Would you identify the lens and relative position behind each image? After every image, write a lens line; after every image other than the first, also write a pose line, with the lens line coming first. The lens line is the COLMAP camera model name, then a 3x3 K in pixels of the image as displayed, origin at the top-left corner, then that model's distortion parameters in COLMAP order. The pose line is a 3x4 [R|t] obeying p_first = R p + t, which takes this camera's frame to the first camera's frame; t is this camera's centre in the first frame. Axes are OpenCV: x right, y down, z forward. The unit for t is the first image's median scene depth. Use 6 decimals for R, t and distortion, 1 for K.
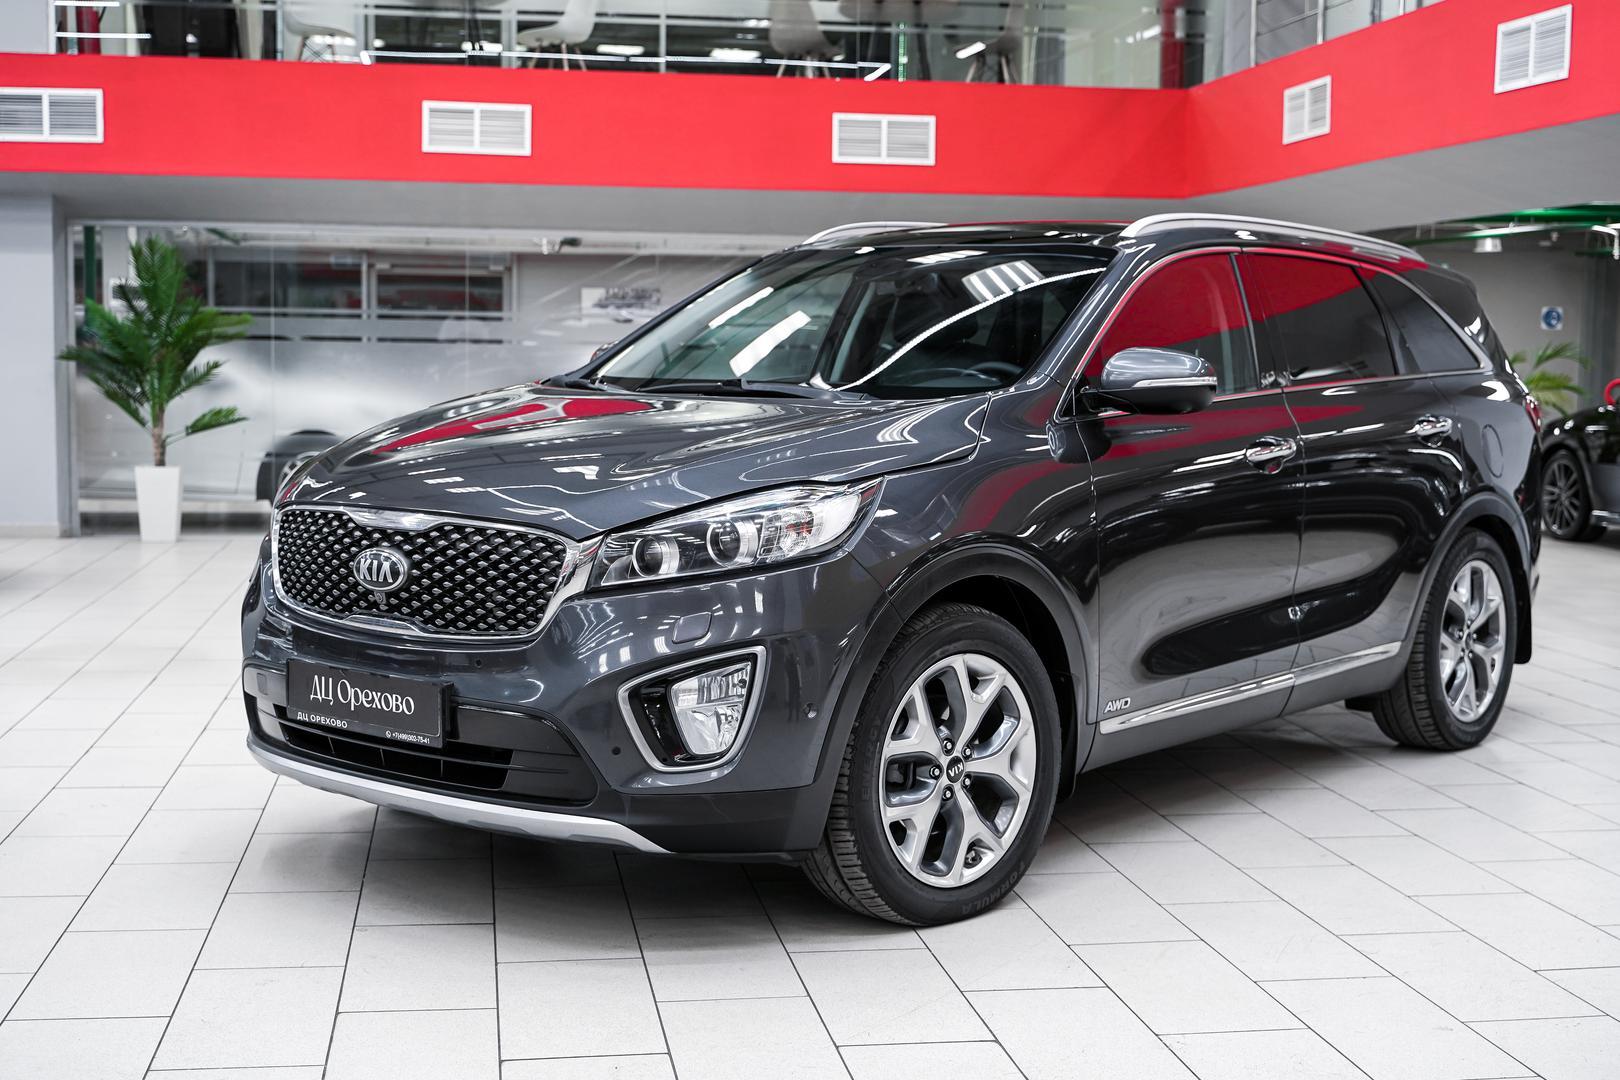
lens RADIAL K [[2068.0, 0, 810.0], [0, 2068.0, 540.0], [0, 0, 1]] dist [-0.010413, 0.042245]
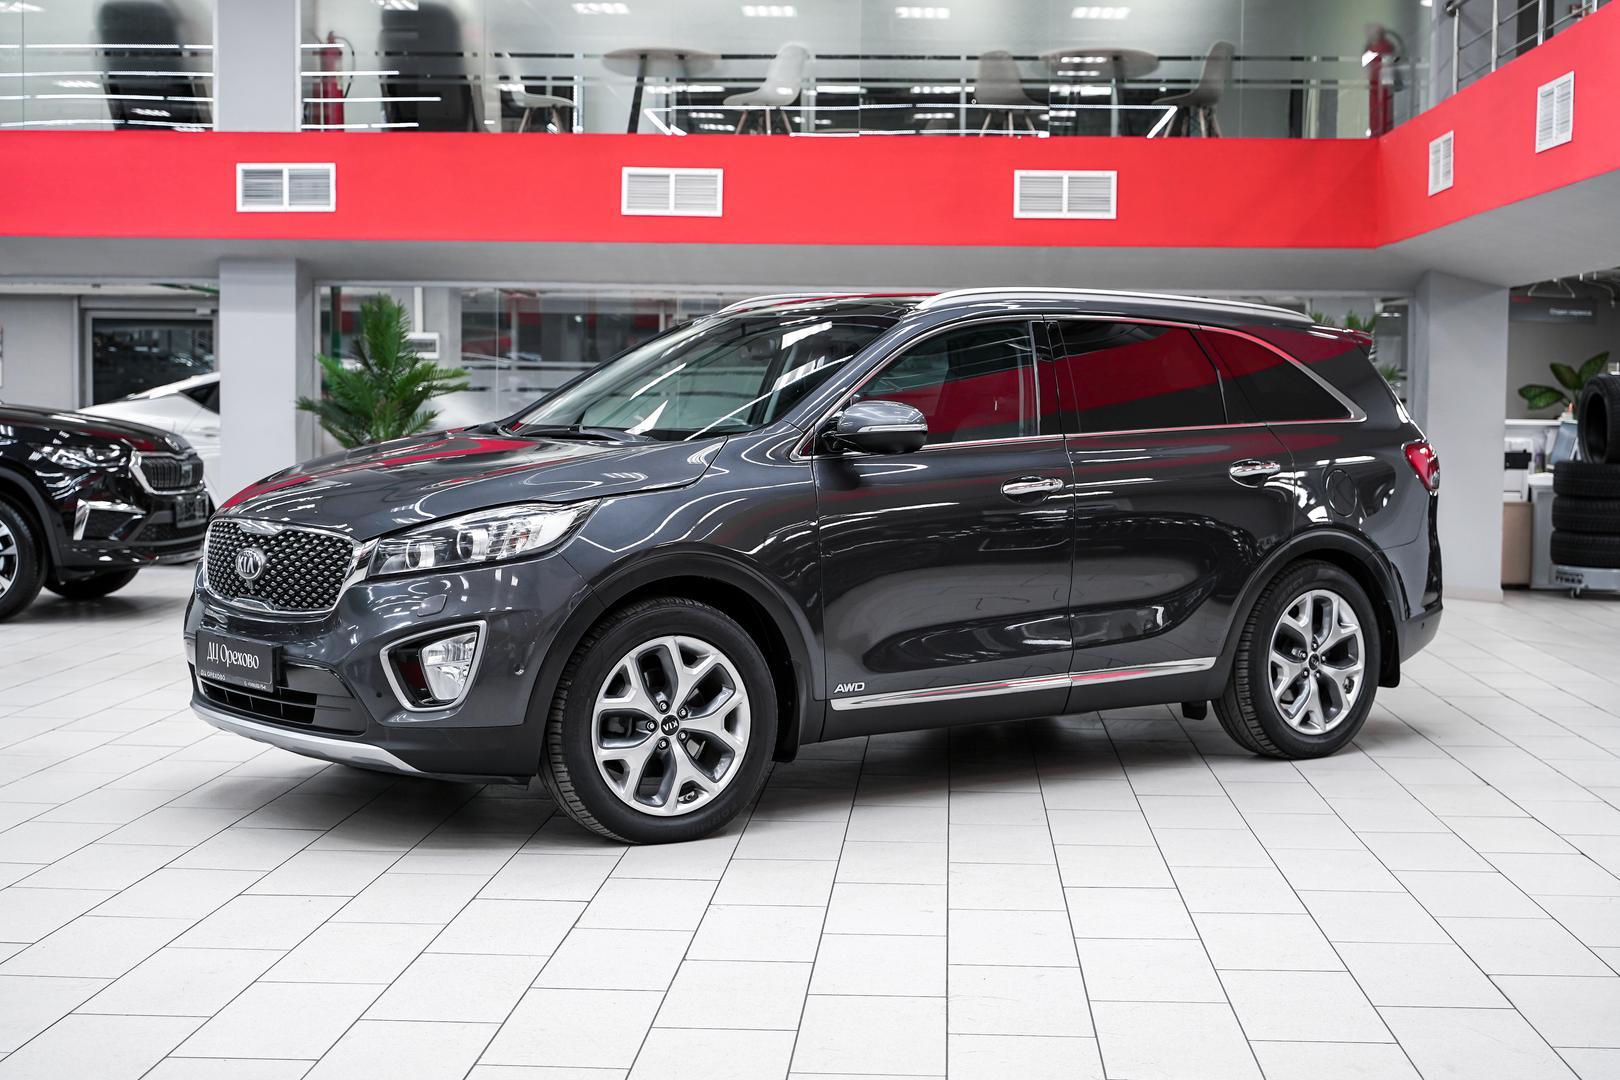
lens RADIAL K [[2271.4, 0, 810.0], [0, 2271.4, 540.0], [0, 0, 1]] dist [-0.006938, 0.064920]
pose [[0.980671, 0.011664, -0.195317, 0.427825], [-0.017493, 0.999451, -0.028143, 0.032869], [0.194881, 0.031015, 0.980336, -0.378596]]
